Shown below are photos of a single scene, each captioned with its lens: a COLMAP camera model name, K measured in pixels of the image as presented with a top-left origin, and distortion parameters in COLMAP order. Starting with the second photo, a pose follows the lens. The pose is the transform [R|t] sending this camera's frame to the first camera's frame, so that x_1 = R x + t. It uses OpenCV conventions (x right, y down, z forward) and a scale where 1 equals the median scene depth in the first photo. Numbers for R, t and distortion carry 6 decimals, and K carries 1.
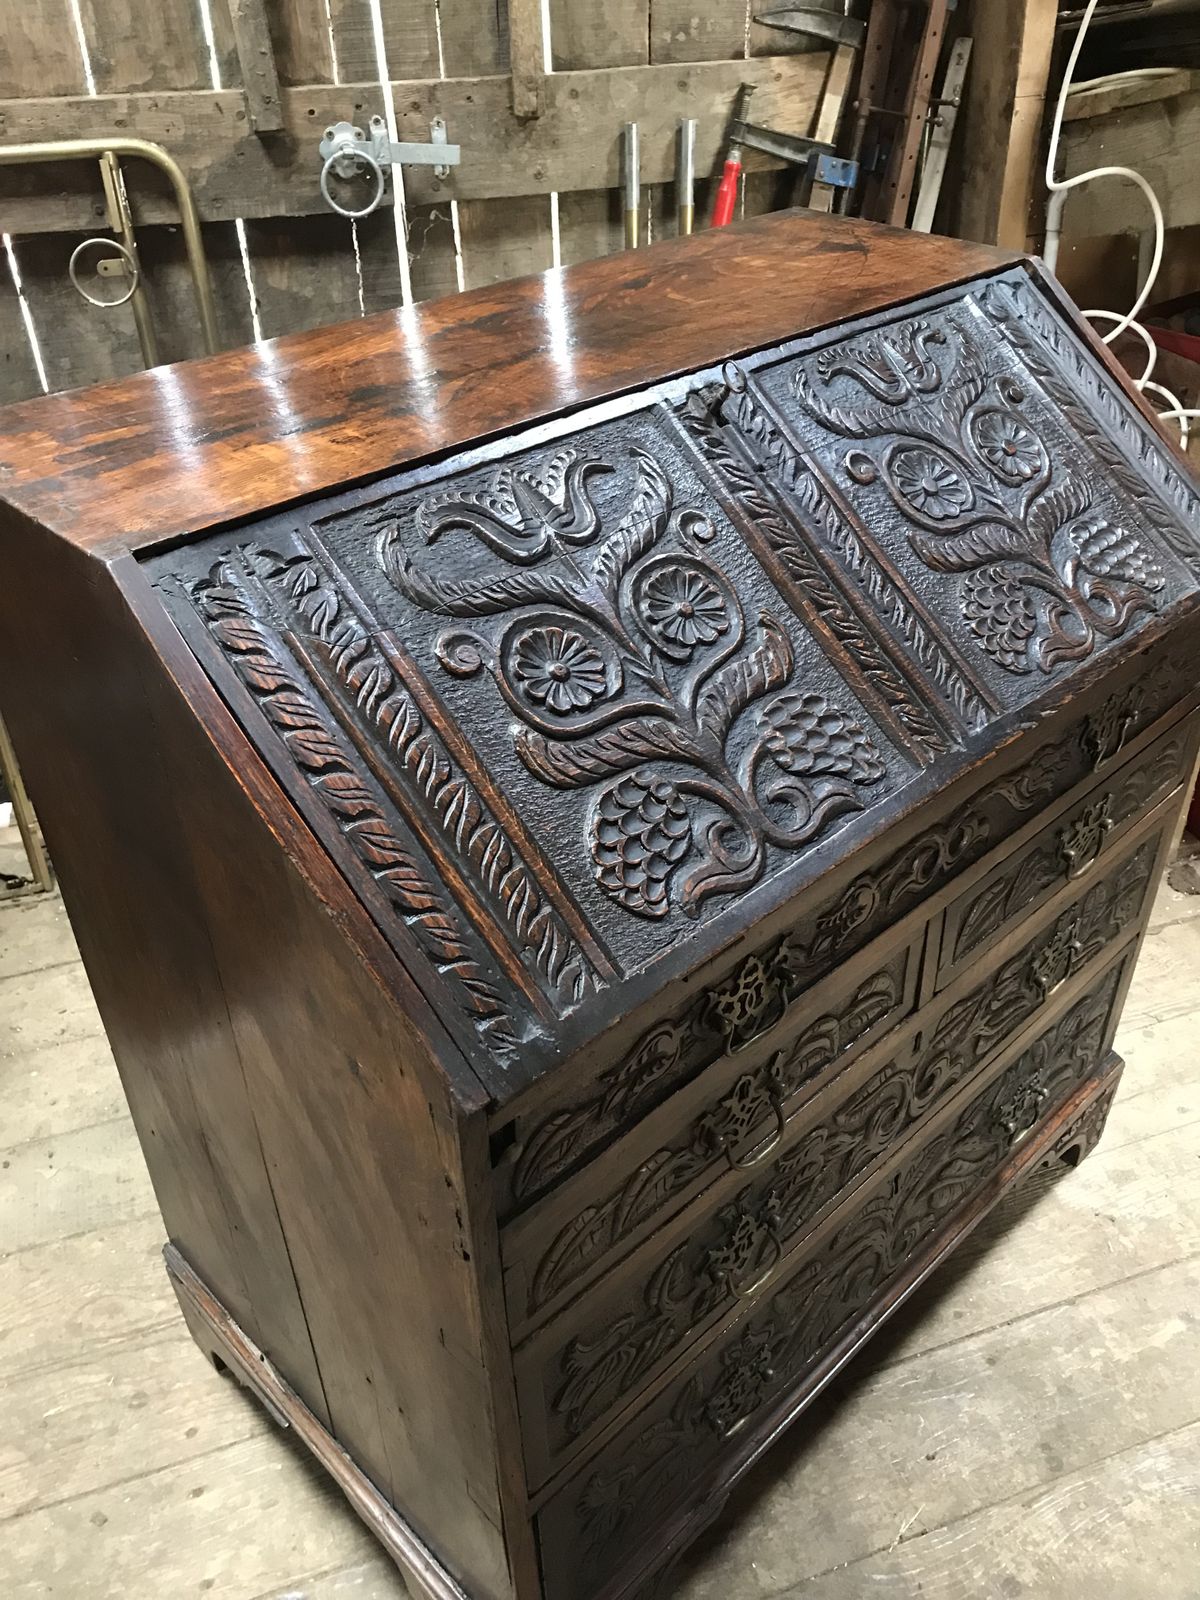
lens RADIAL K [[1283.5, 0, 603.4], [0, 1283.5, 796.7], [0, 0, 1]] dist [0.040658, -0.029077]
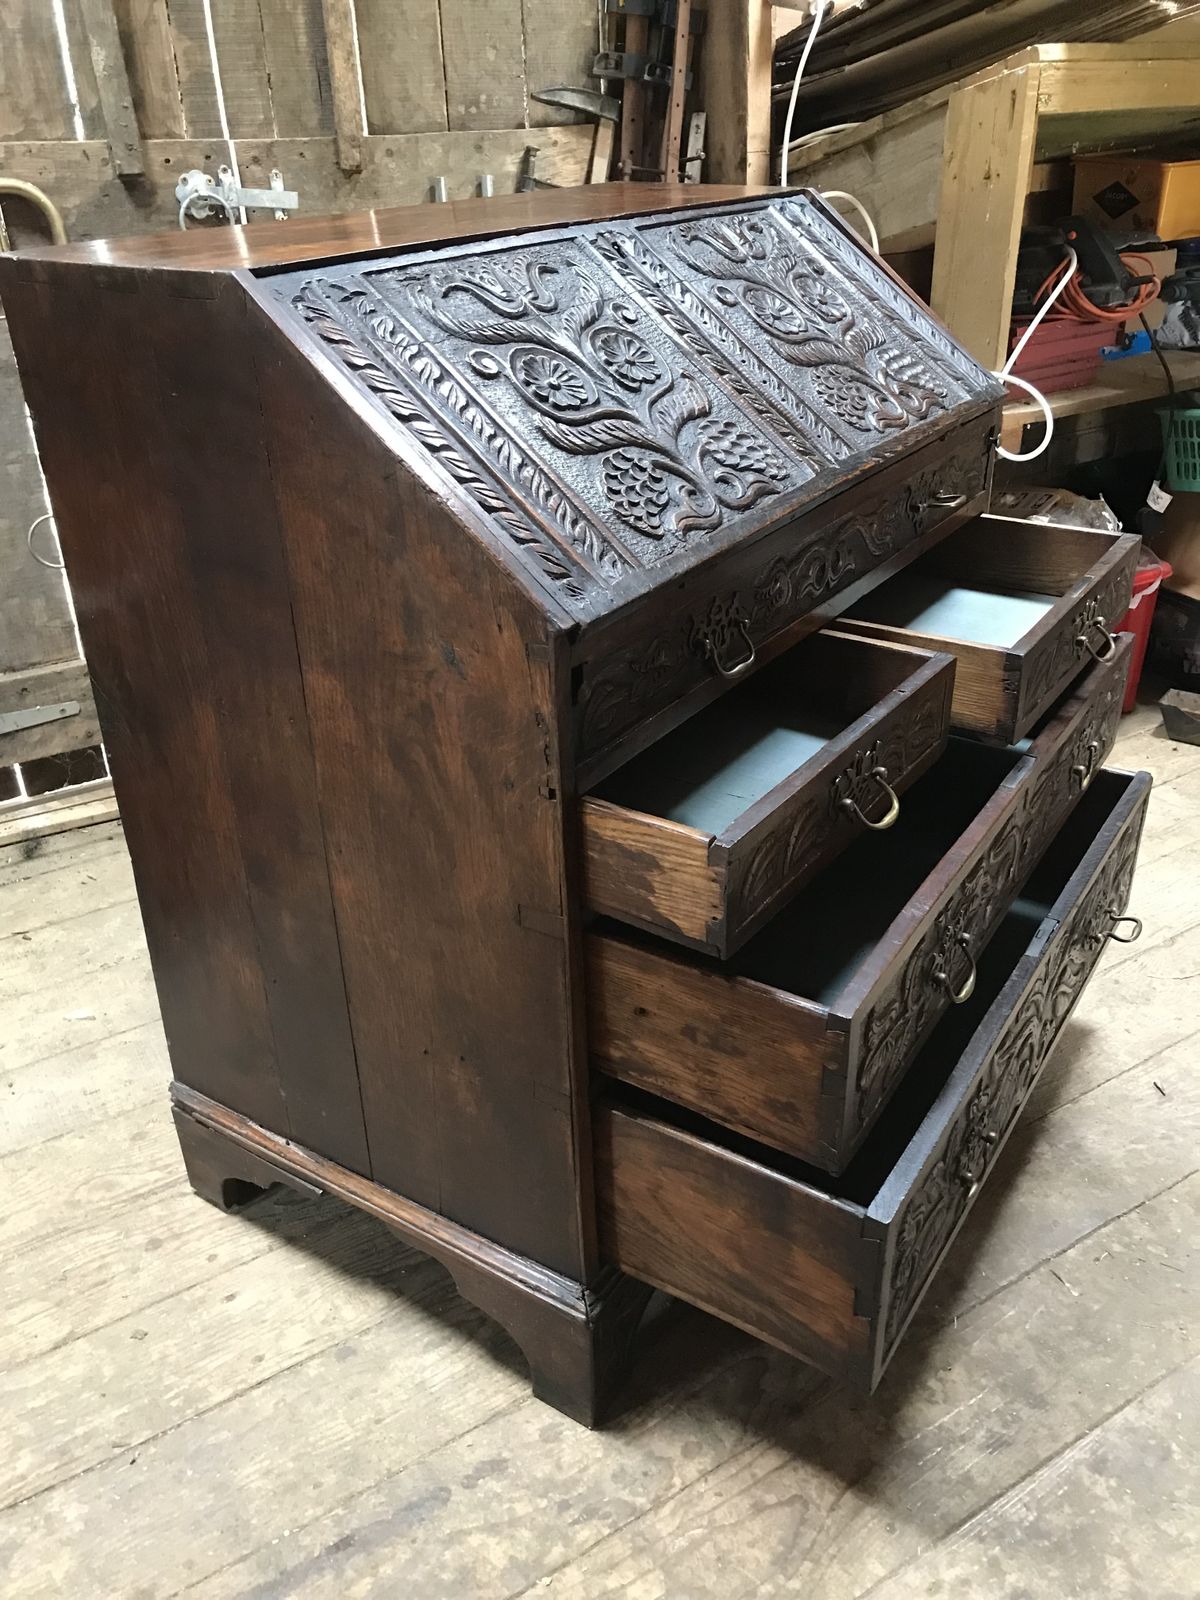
lens RADIAL K [[1279.0, 0, 600.0], [0, 1279.0, 800.0], [0, 0, 1]] dist [0.054085, -0.051285]
pose [[0.977415, -0.104759, 0.183538, -0.172463], [0.127373, 0.985039, -0.116077, 0.302862], [-0.168632, 0.136833, 0.976135, -0.152913]]
